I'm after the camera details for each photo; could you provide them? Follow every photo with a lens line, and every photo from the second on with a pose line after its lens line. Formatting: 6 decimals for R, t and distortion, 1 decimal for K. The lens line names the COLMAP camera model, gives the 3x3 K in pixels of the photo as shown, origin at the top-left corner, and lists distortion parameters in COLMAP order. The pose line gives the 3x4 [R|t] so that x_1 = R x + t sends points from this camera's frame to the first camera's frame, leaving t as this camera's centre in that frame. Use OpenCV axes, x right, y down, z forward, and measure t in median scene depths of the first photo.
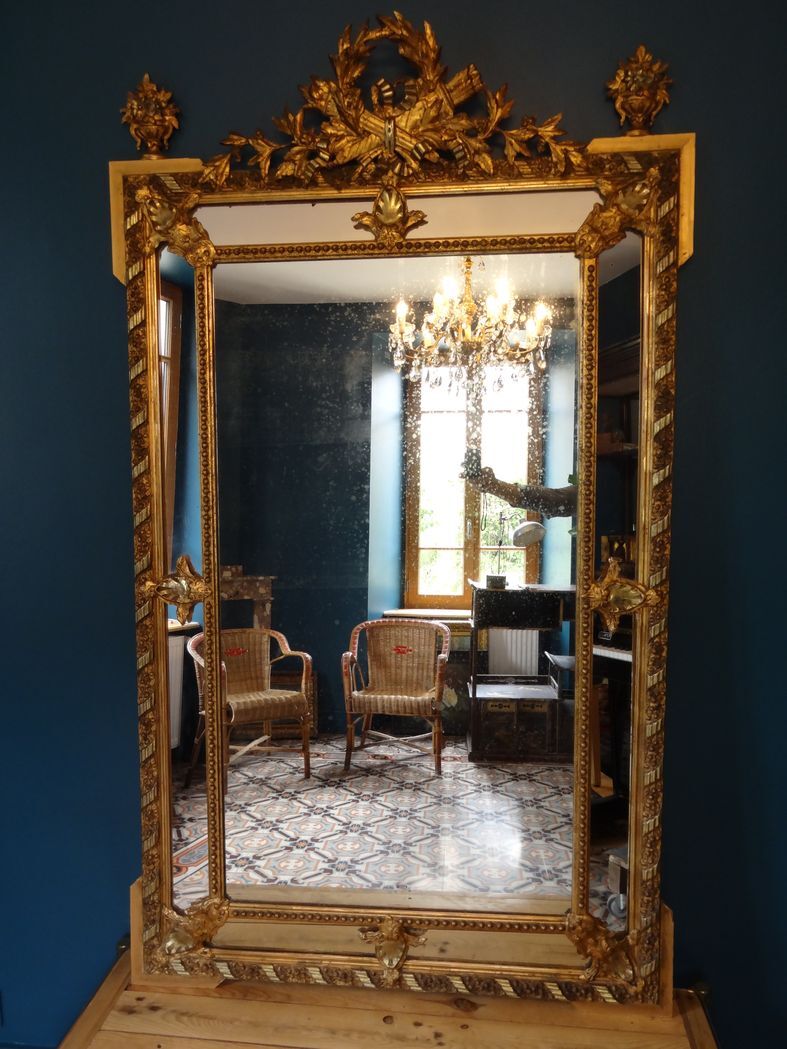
lens RADIAL K [[790.6, 0, 399.9], [0, 790.6, 525.0], [0, 0, 1]] dist [0.006880, -0.002695]
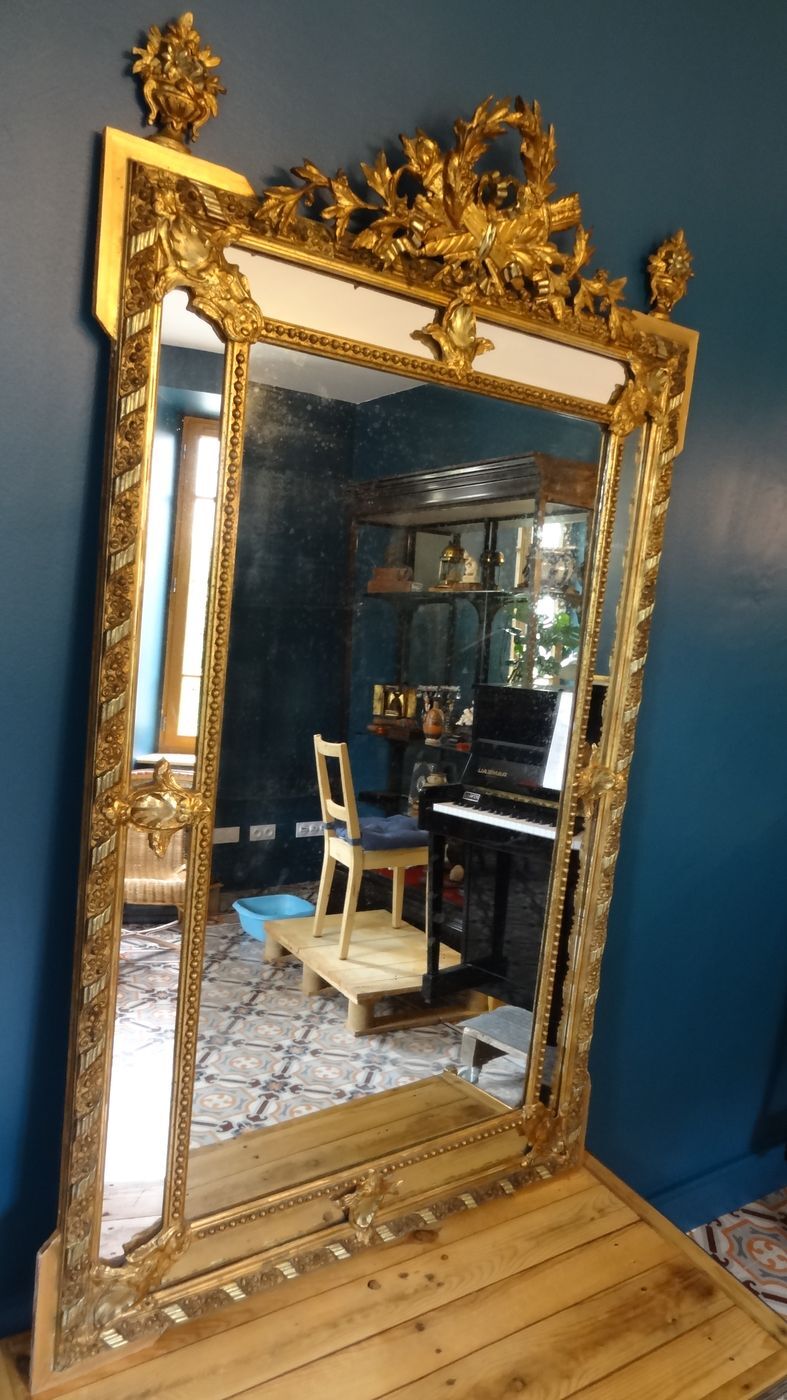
lens RADIAL K [[978.9, 0, 403.7], [0, 978.9, 700.8], [0, 0, 1]] dist [-0.007259, 0.013052]
pose [[0.746033, -0.009830, 0.665837, -0.706099], [-0.052399, 0.995924, 0.073414, -0.087329], [-0.663845, -0.089658, 0.742477, 0.254293]]
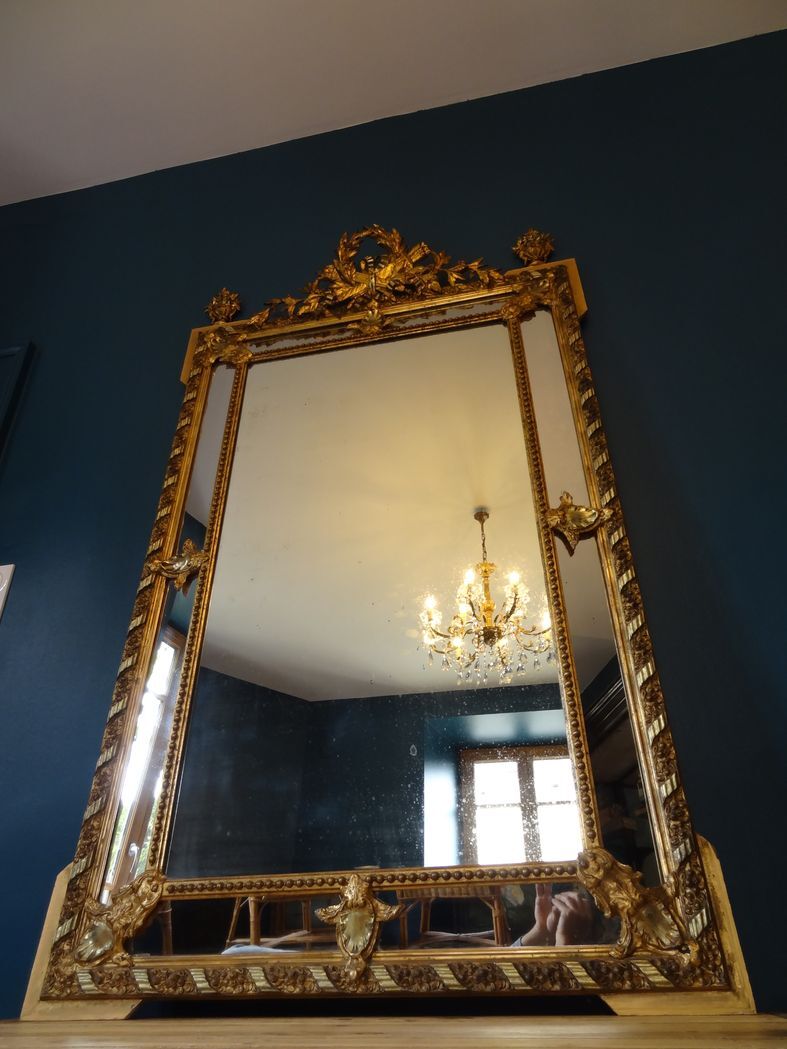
lens RADIAL K [[727.8, 0, 397.1], [0, 727.8, 525.0], [0, 0, 1]] dist [0.004748, -0.002889]
pose [[0.994200, -0.063228, -0.086999, 0.119734], [-0.007587, 0.765683, -0.643173, 0.722294], [0.107280, 0.640103, 0.760763, 0.226071]]
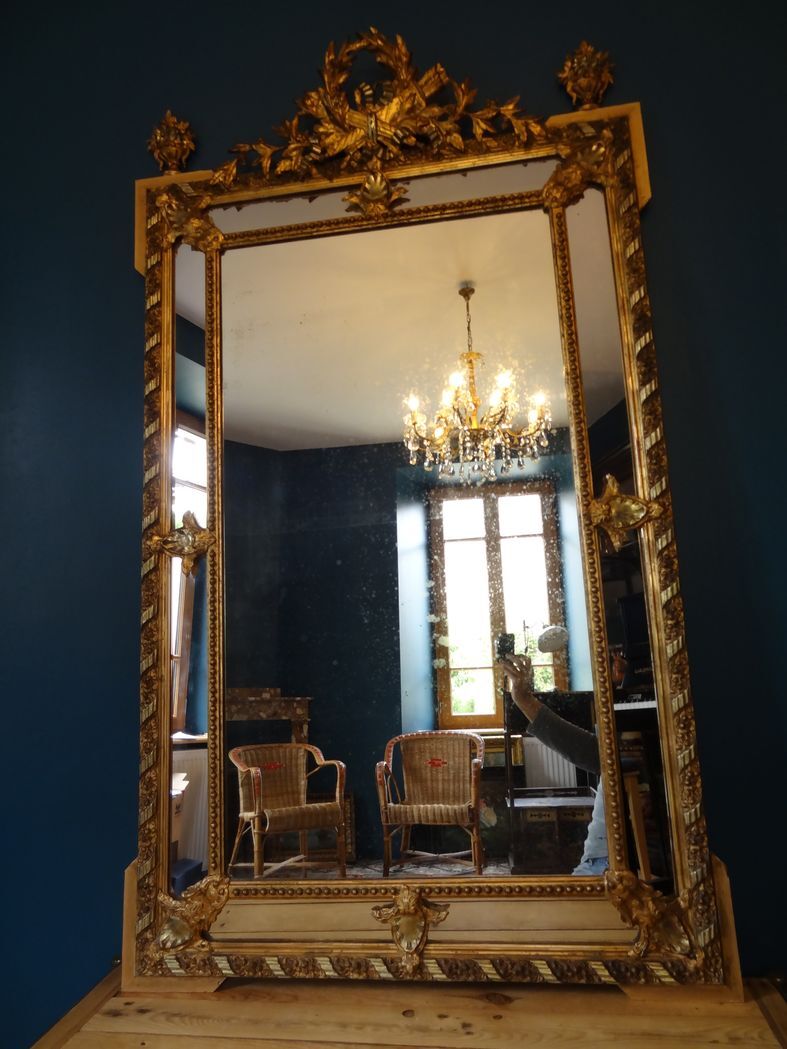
lens RADIAL K [[727.8, 0, 399.0], [0, 727.8, 524.4], [0, 0, 1]] dist [0.004748, -0.002889]
pose [[0.997583, -0.053730, -0.044060, 0.039401], [0.041354, 0.968660, -0.244924, 0.311208], [0.055839, 0.242510, 0.968541, 0.107762]]
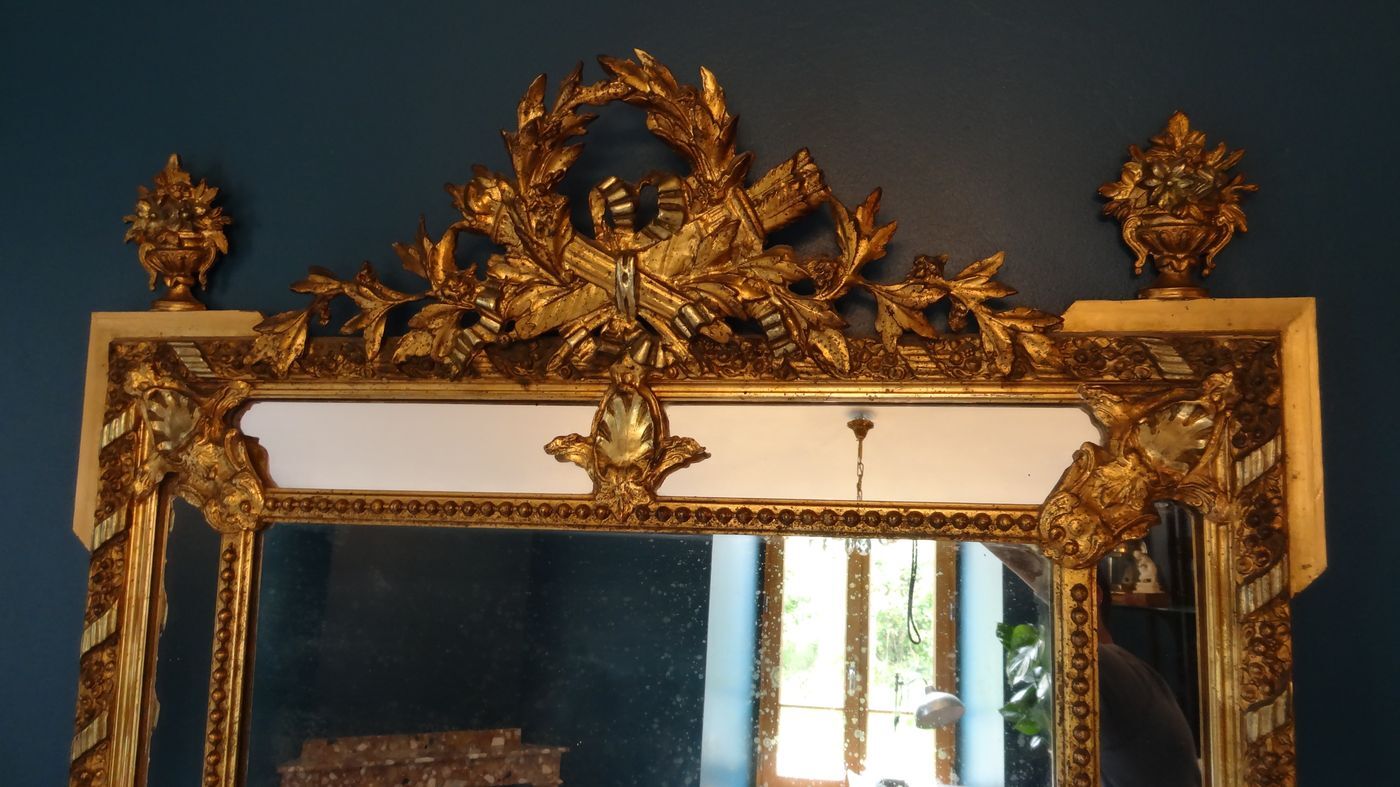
lens RADIAL K [[978.9, 0, 705.2], [0, 978.9, 399.0], [0, 0, 1]] dist [-0.007259, 0.013052]
pose [[0.996861, 0.023747, -0.075526, 0.073726], [-0.037282, 0.982369, -0.183199, -0.305454], [0.069843, 0.185440, 0.980170, 0.425929]]
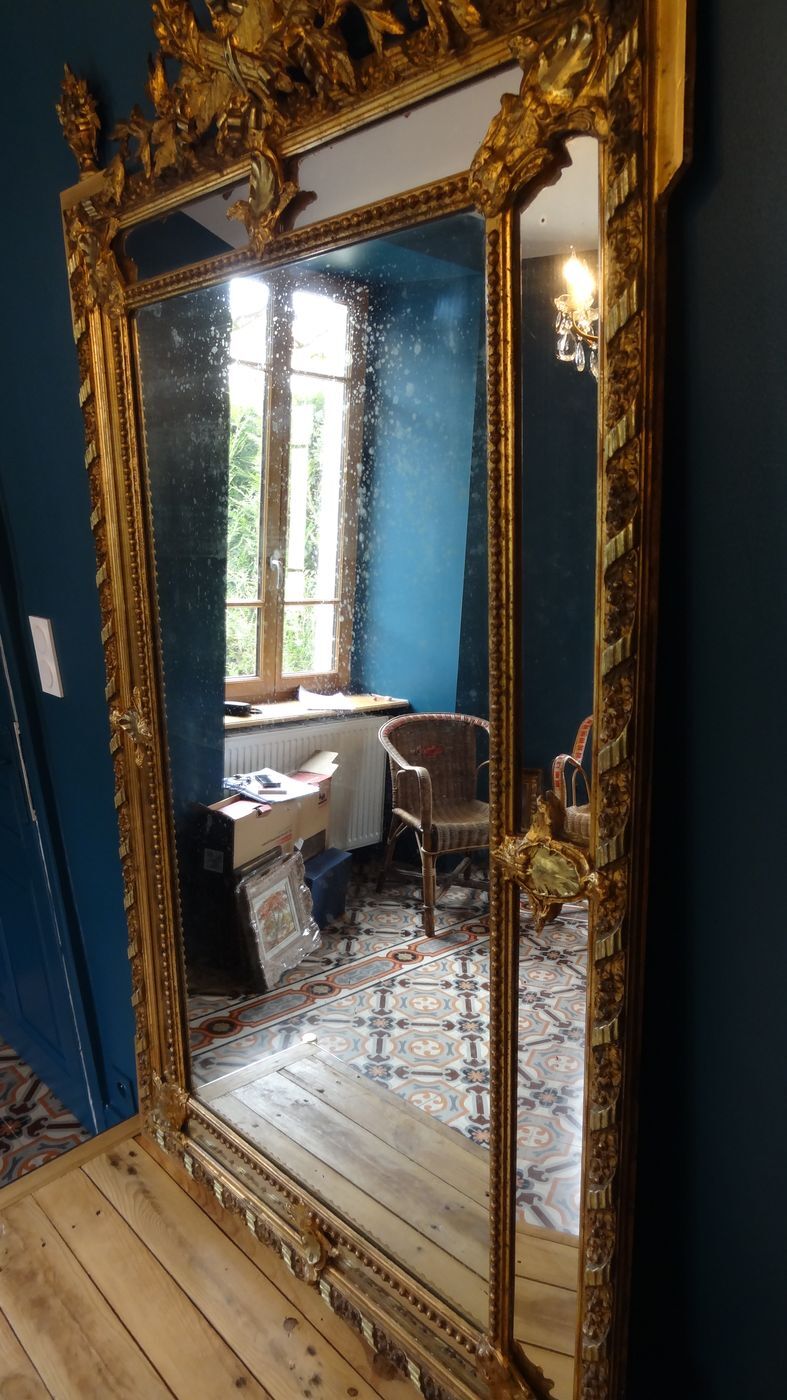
lens RADIAL K [[978.9, 0, 391.8], [0, 978.9, 699.3], [0, 0, 1]] dist [-0.007259, 0.013052]
pose [[0.744099, 0.134039, -0.654485, 0.606514], [-0.032526, 0.985772, 0.164908, -0.127699], [0.667277, -0.101420, 0.737872, 0.442948]]
